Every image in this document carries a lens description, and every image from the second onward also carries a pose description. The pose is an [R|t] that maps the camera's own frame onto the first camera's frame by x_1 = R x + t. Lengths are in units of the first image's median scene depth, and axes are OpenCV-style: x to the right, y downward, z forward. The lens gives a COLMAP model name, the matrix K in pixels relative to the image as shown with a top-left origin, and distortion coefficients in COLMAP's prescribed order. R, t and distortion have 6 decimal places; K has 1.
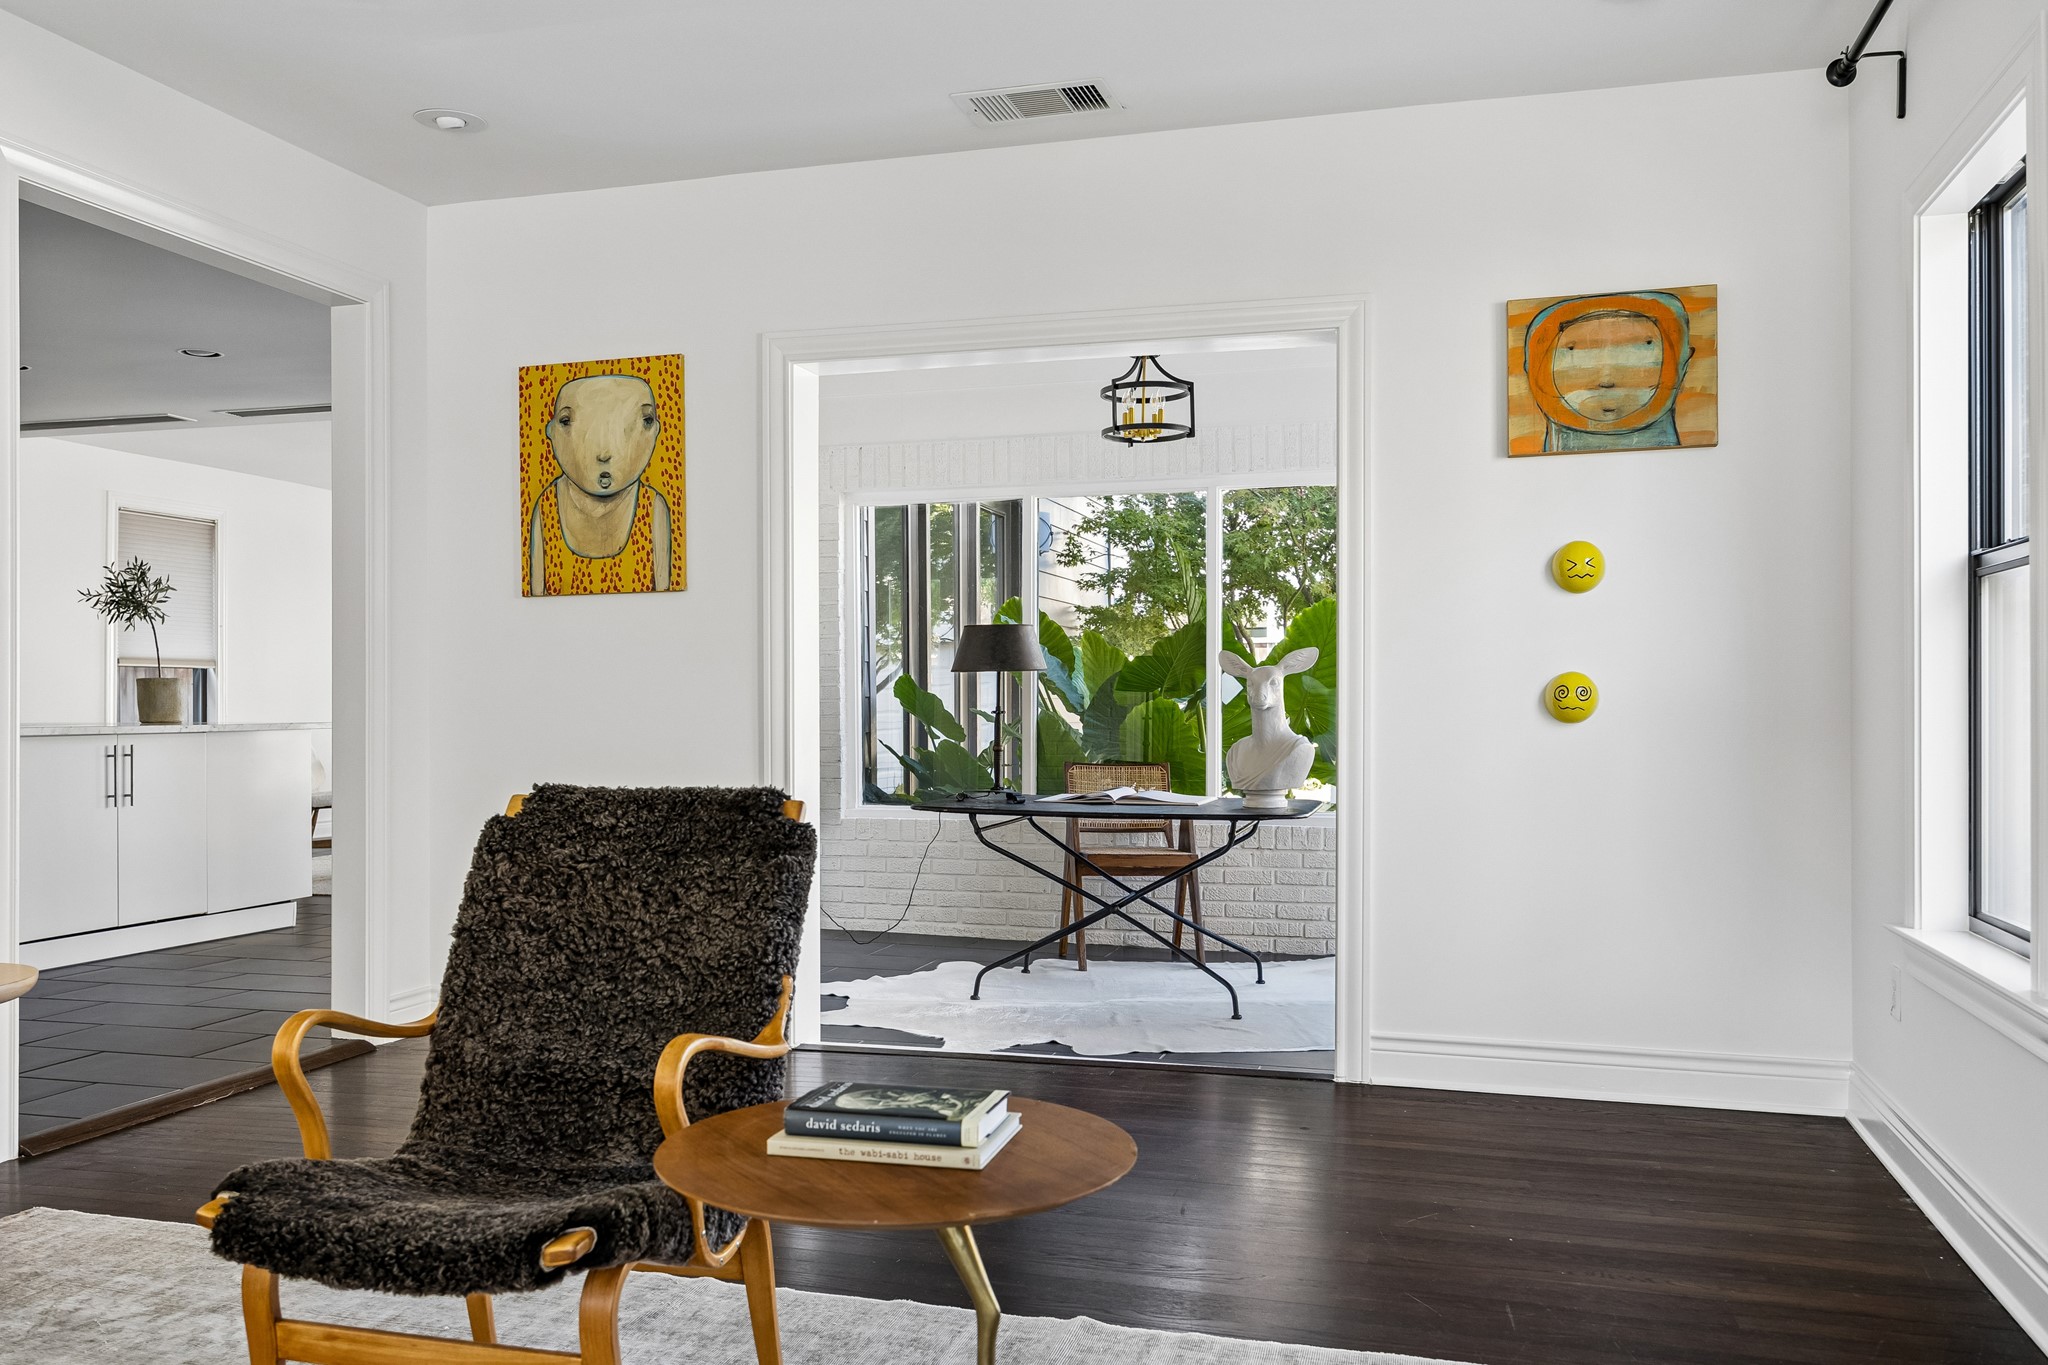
lens RADIAL K [[1595.7, 0, 1015.0], [0, 1595.7, 687.8], [0, 0, 1]] dist [0.038206, 0.000835]
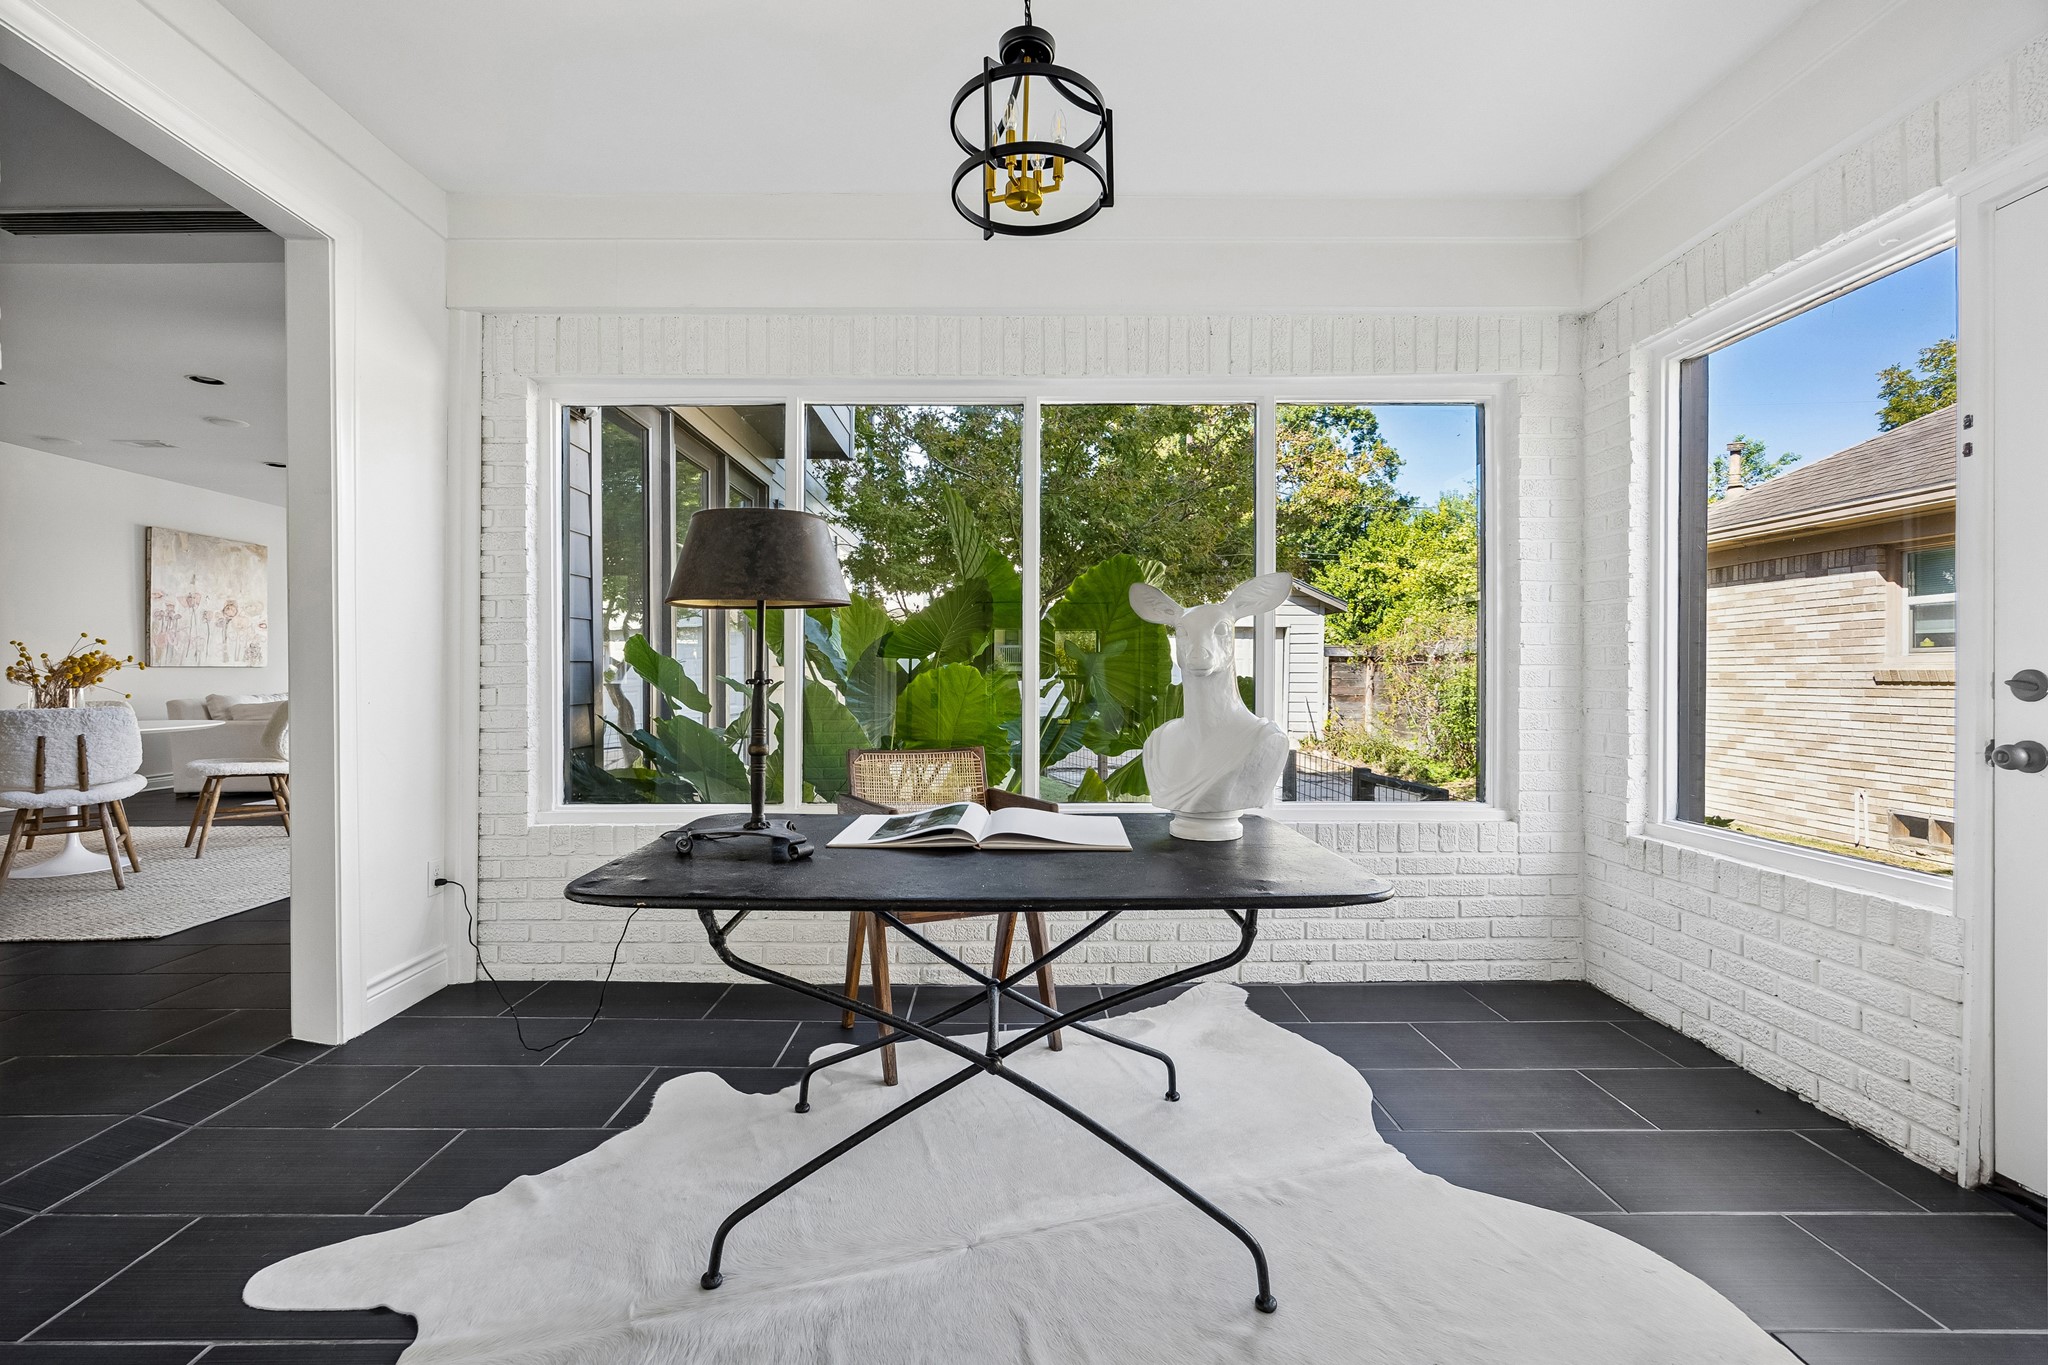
lens RADIAL K [[849.5, 0, 1046.1], [0, 849.5, 691.7], [0, 0, 1]] dist [-0.022935, 0.000273]
pose [[0.947904, 0.005688, 0.318507, -0.009882], [-0.013241, 0.999680, 0.021552, 0.015157], [-0.318282, -0.024647, 0.947676, 0.899910]]
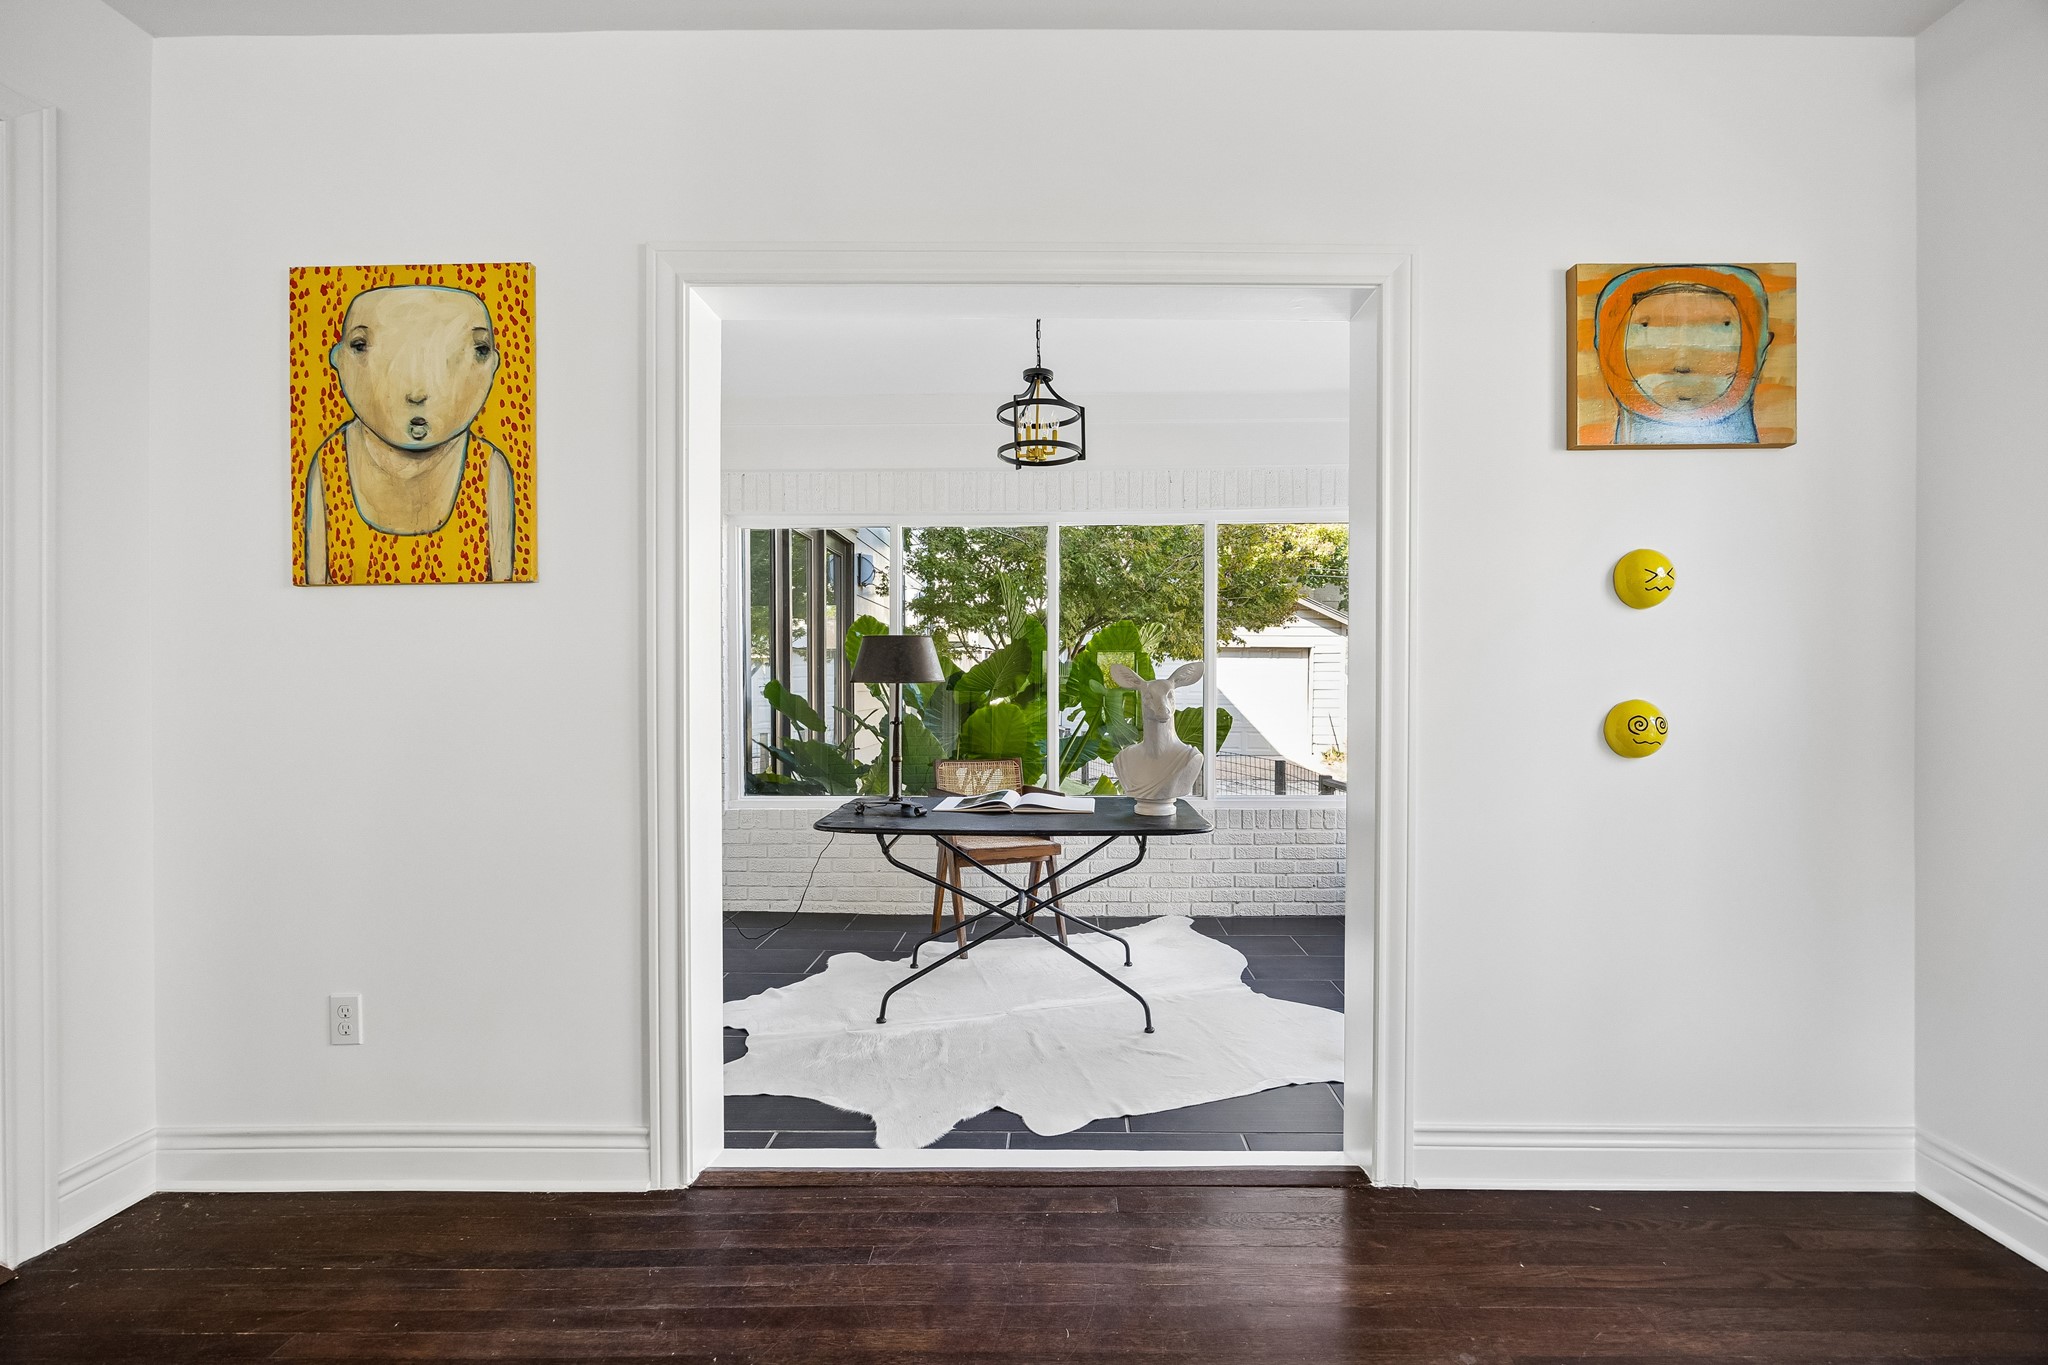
lens RADIAL K [[924.4, 0, 1017.9], [0, 924.4, 692.4], [0, 0, 1]] dist [-0.007696, -0.000698]
pose [[0.975052, 0.001939, 0.221969, -0.082122], [-0.005619, 0.999857, 0.015948, -0.017539], [-0.221907, -0.016797, 0.974923, 0.527532]]
